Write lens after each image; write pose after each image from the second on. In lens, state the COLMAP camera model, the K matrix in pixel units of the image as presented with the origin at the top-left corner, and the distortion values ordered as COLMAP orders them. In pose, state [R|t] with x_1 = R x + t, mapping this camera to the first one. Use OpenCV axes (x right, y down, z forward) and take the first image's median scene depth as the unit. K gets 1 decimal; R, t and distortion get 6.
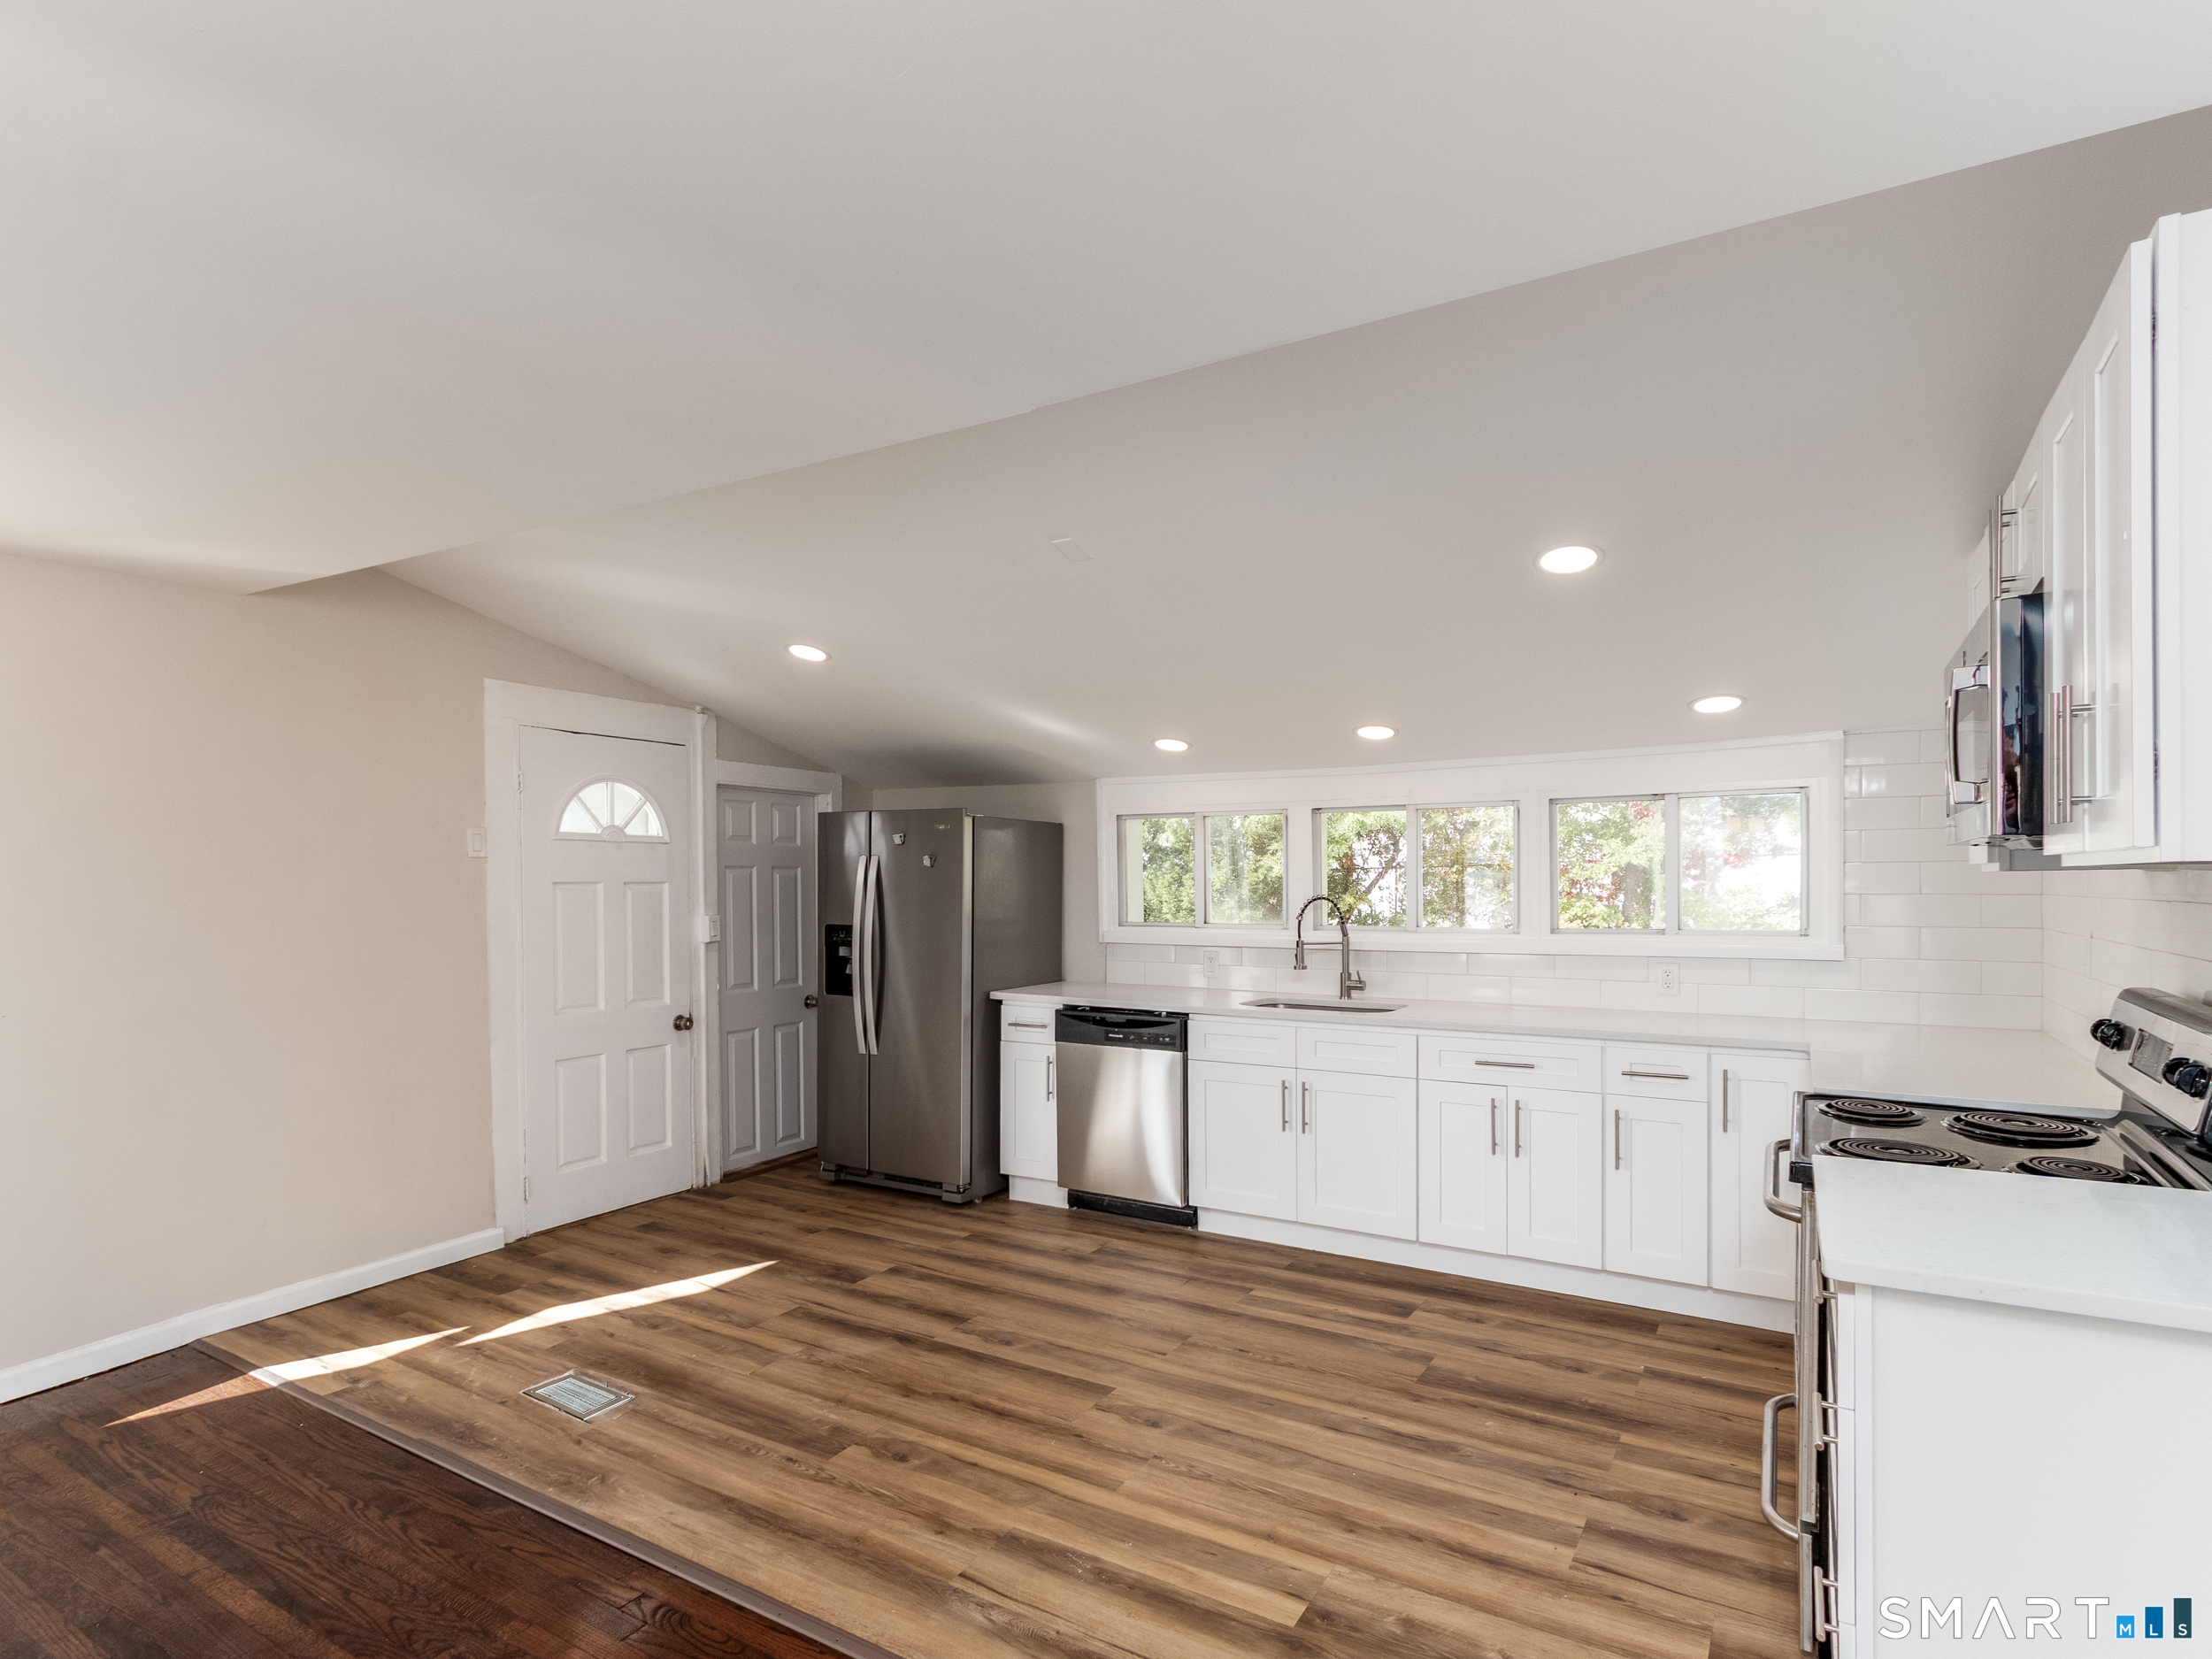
lens RADIAL K [[1186.2, 0, 1092.3], [0, 1186.2, 841.5], [0, 0, 1]] dist [0.001602, 0.000723]
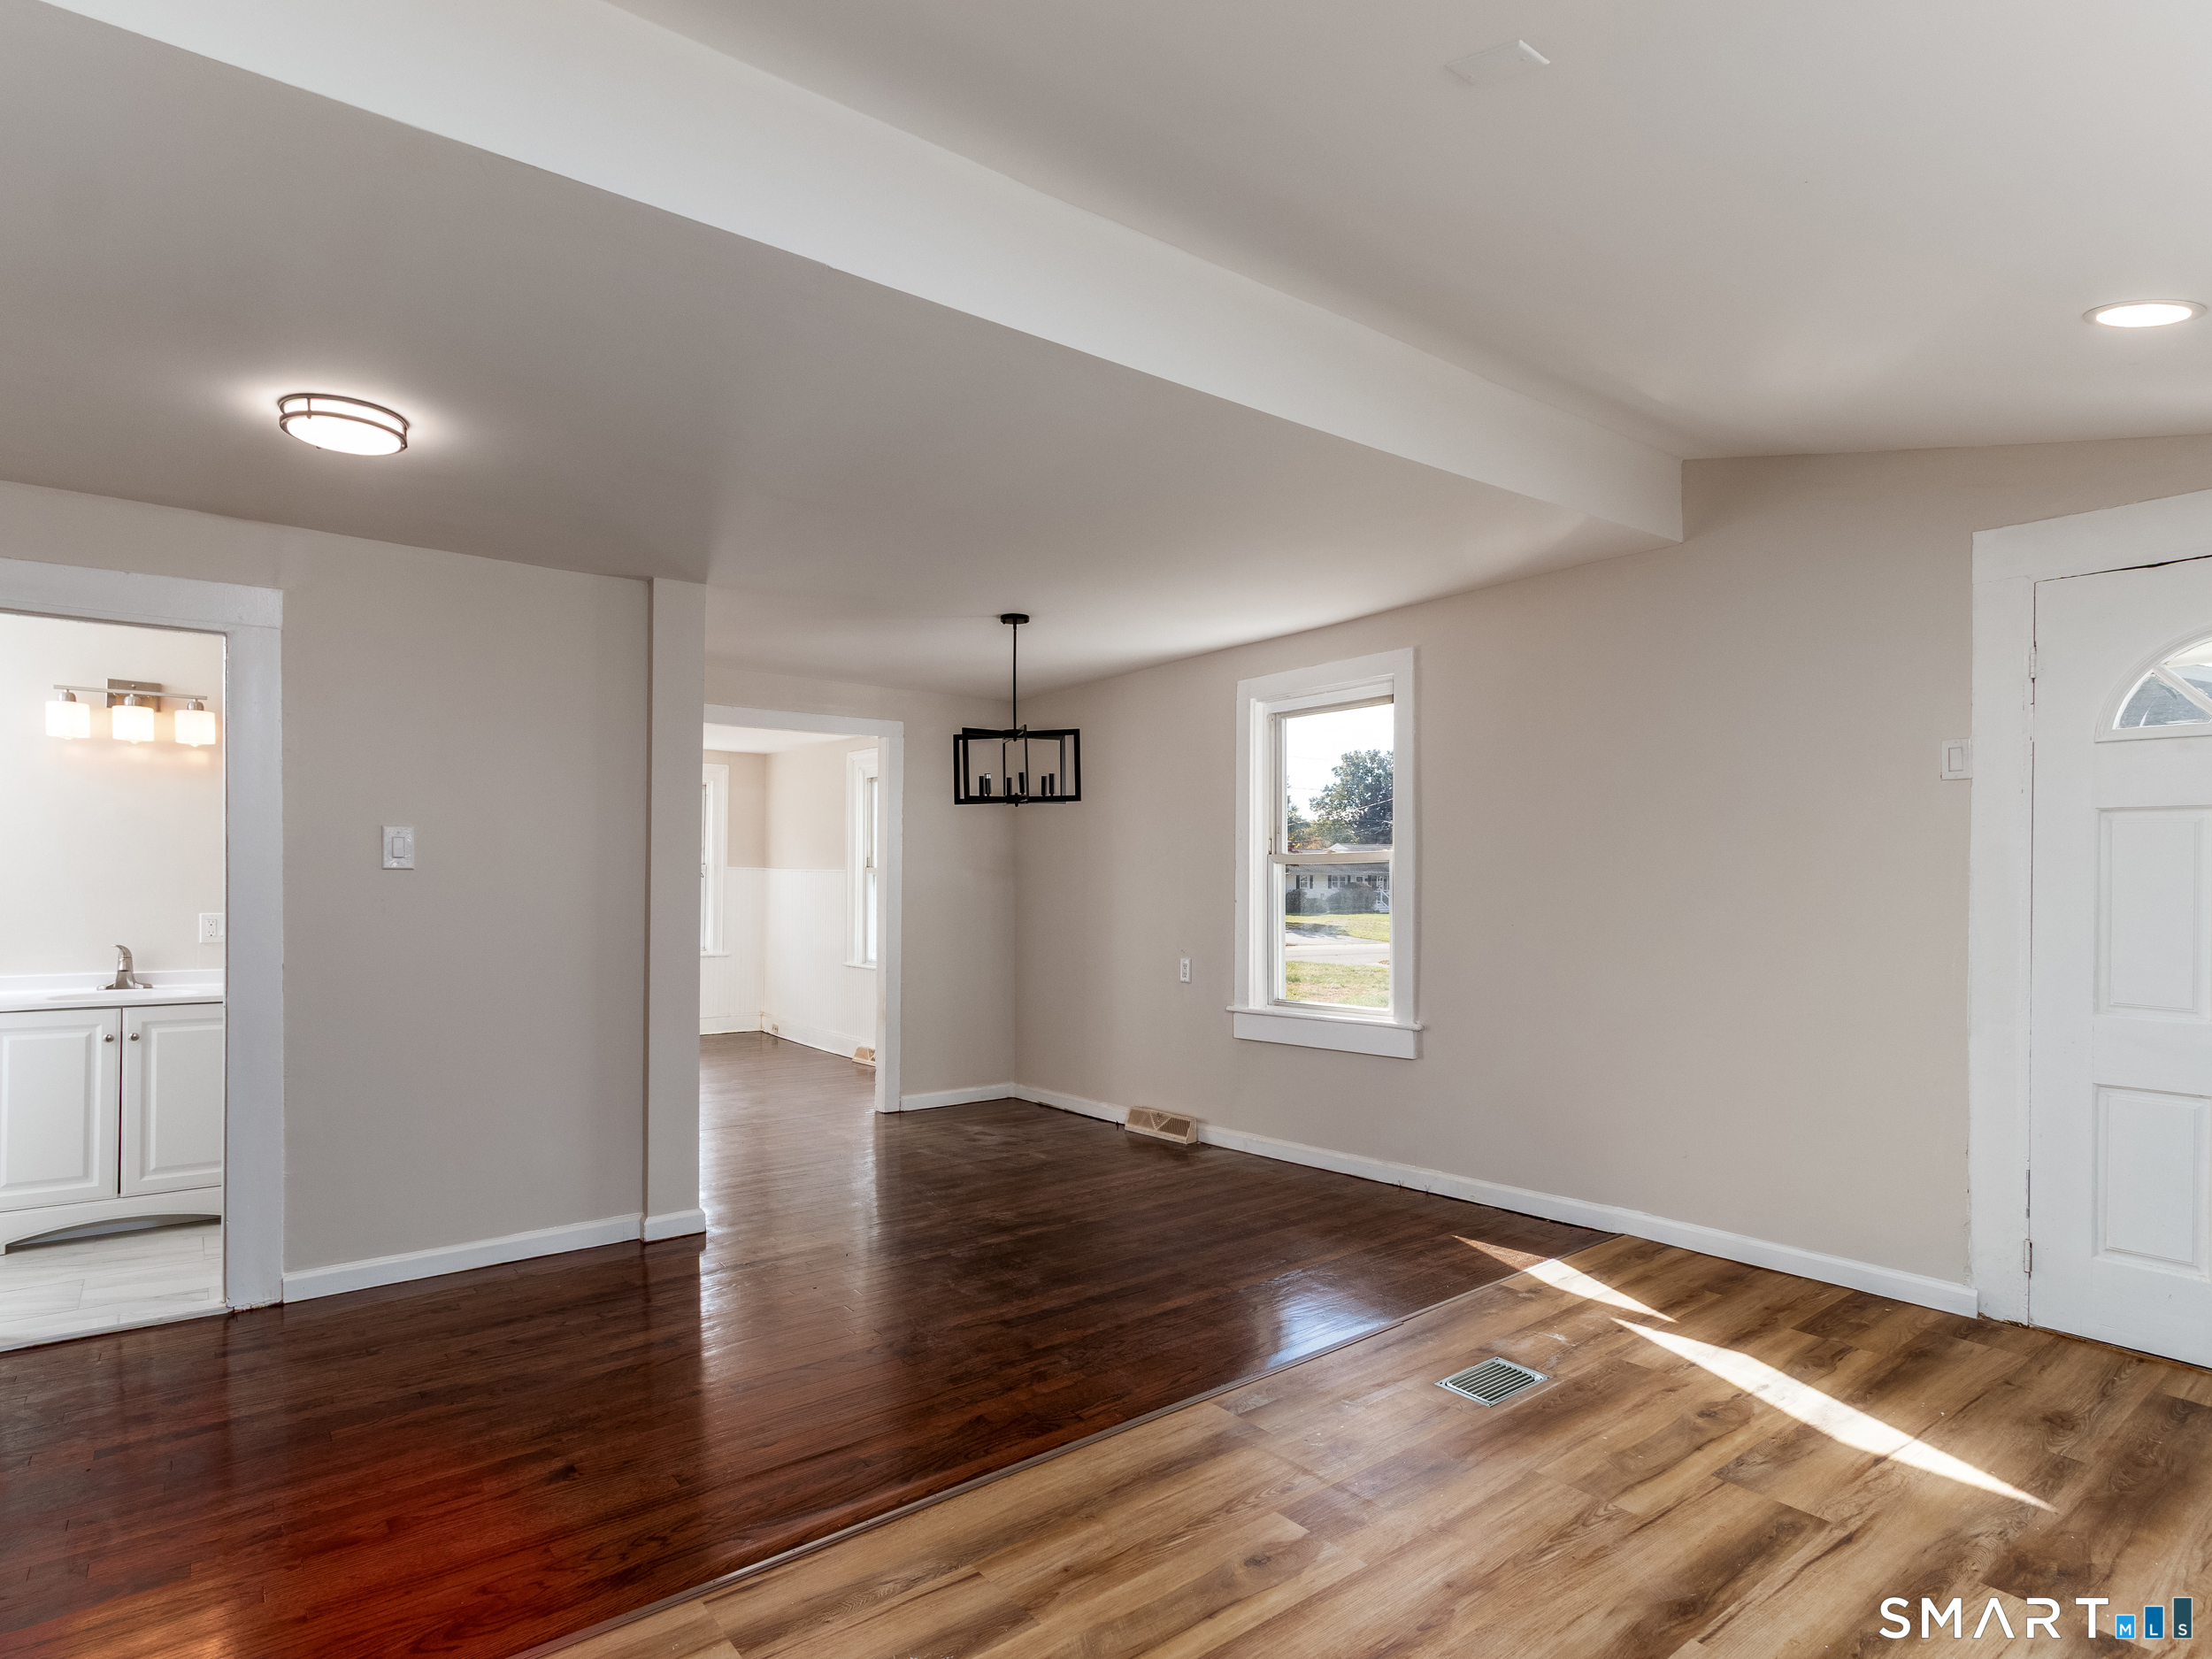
lens RADIAL K [[1186.2, 0, 1092.4], [0, 1186.2, 846.5], [0, 0, 1]] dist [0.001602, 0.000723]
pose [[-0.368073, -0.013374, -0.929701, 0.442778], [0.030101, 0.999201, -0.026291, 0.070751], [0.929310, -0.037662, -0.367376, 0.927810]]
